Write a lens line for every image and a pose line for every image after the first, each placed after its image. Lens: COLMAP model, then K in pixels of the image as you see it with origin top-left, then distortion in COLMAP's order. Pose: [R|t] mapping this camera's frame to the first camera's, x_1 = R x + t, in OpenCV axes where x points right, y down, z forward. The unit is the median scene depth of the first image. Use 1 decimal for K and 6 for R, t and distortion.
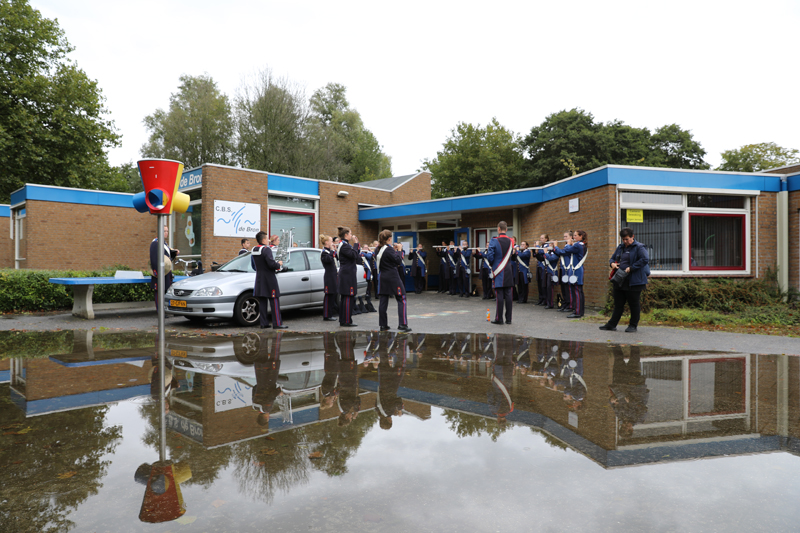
lens RADIAL K [[538.4, 0, 400.9], [0, 538.4, 272.2], [0, 0, 1]] dist [-0.088574, 0.066809]
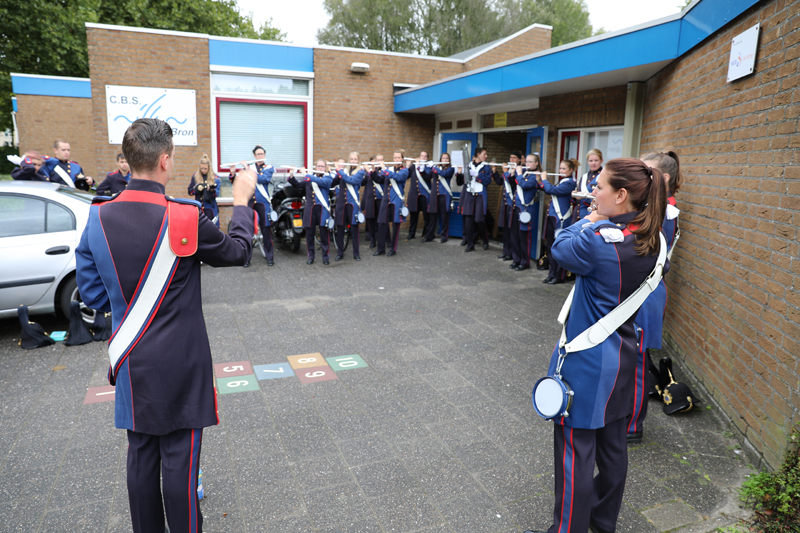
lens RADIAL K [[538.4, 0, 400.9], [0, 538.4, 272.2], [0, 0, 1]] dist [-0.088574, 0.066809]
pose [[0.903473, 0.110248, -0.414224, 0.208814], [-0.026577, 0.978906, 0.202574, -0.045829], [0.427820, -0.172011, 0.887345, 0.472586]]
